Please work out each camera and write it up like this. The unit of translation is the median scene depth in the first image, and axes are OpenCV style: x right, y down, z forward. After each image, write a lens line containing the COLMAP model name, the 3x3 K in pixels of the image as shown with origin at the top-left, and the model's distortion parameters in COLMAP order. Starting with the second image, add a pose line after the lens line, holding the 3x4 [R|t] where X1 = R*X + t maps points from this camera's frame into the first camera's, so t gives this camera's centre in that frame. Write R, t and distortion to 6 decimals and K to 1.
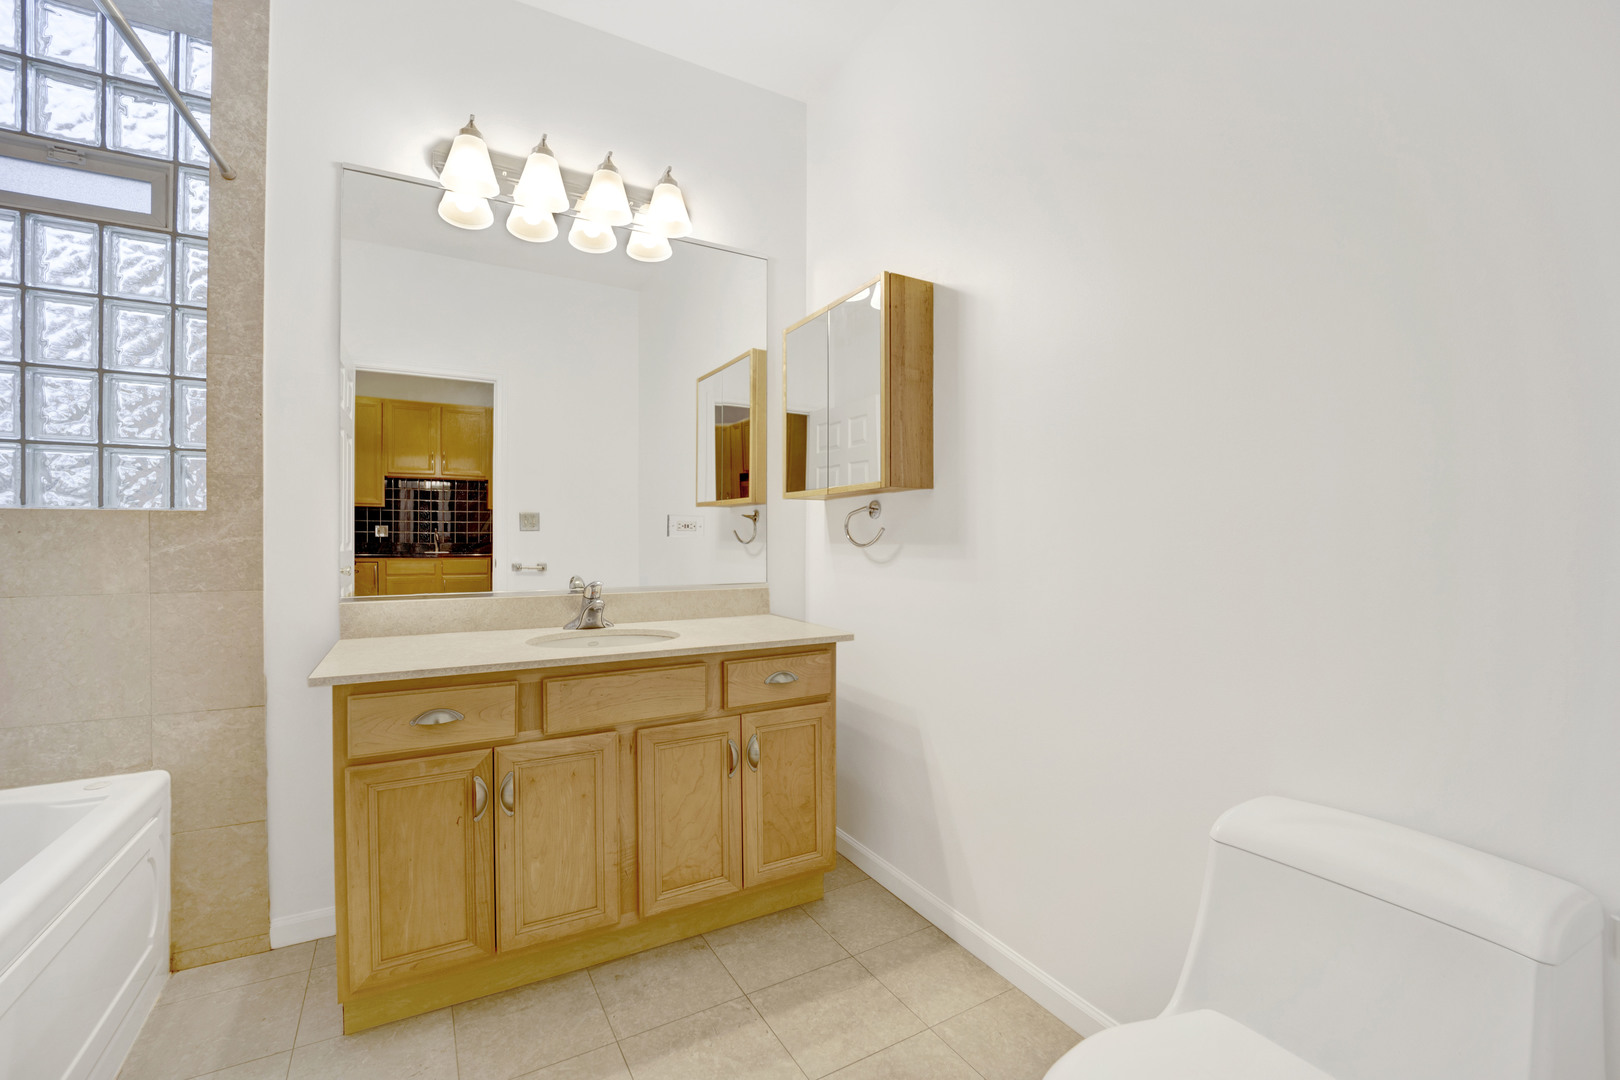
lens RADIAL K [[692.8, 0, 795.3], [0, 692.8, 534.9], [0, 0, 1]] dist [-0.020951, -0.000815]
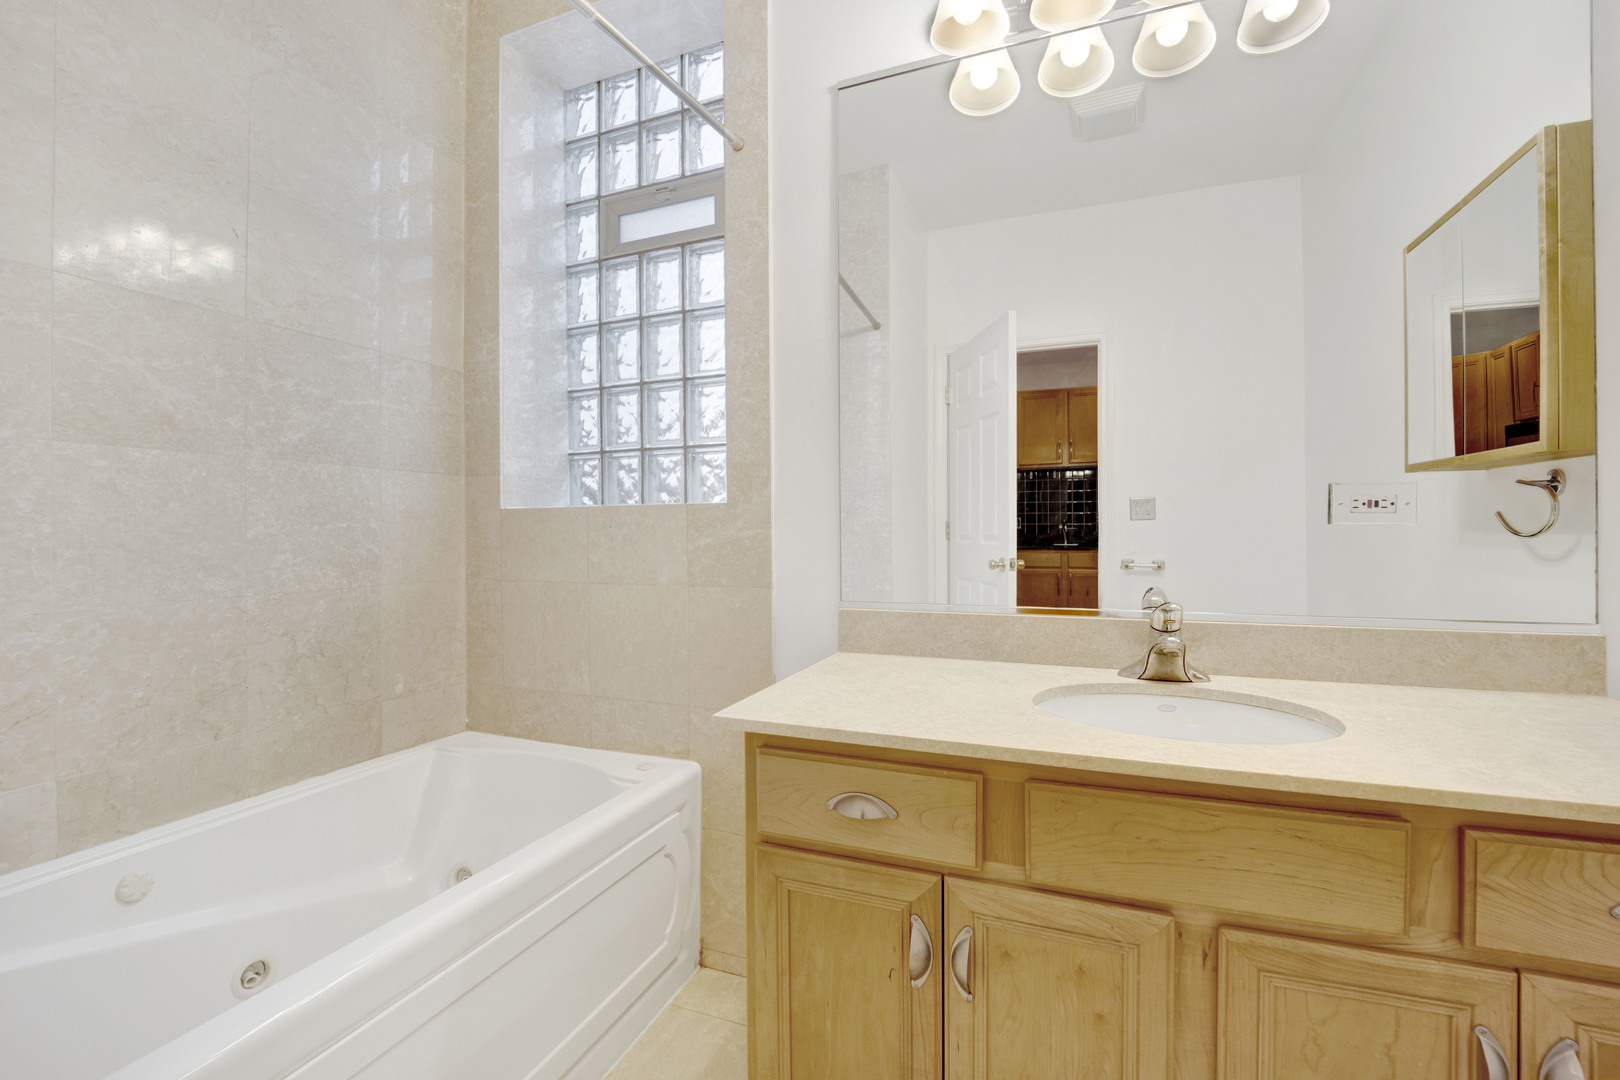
lens RADIAL K [[692.8, 0, 795.3], [0, 692.8, 534.9], [0, 0, 1]] dist [-0.020951, -0.000815]
pose [[0.629945, 0.000045, -0.776640, -0.042992], [0.009779, 0.999920, 0.007990, 0.002802], [0.776578, -0.012628, 0.629895, 0.446161]]
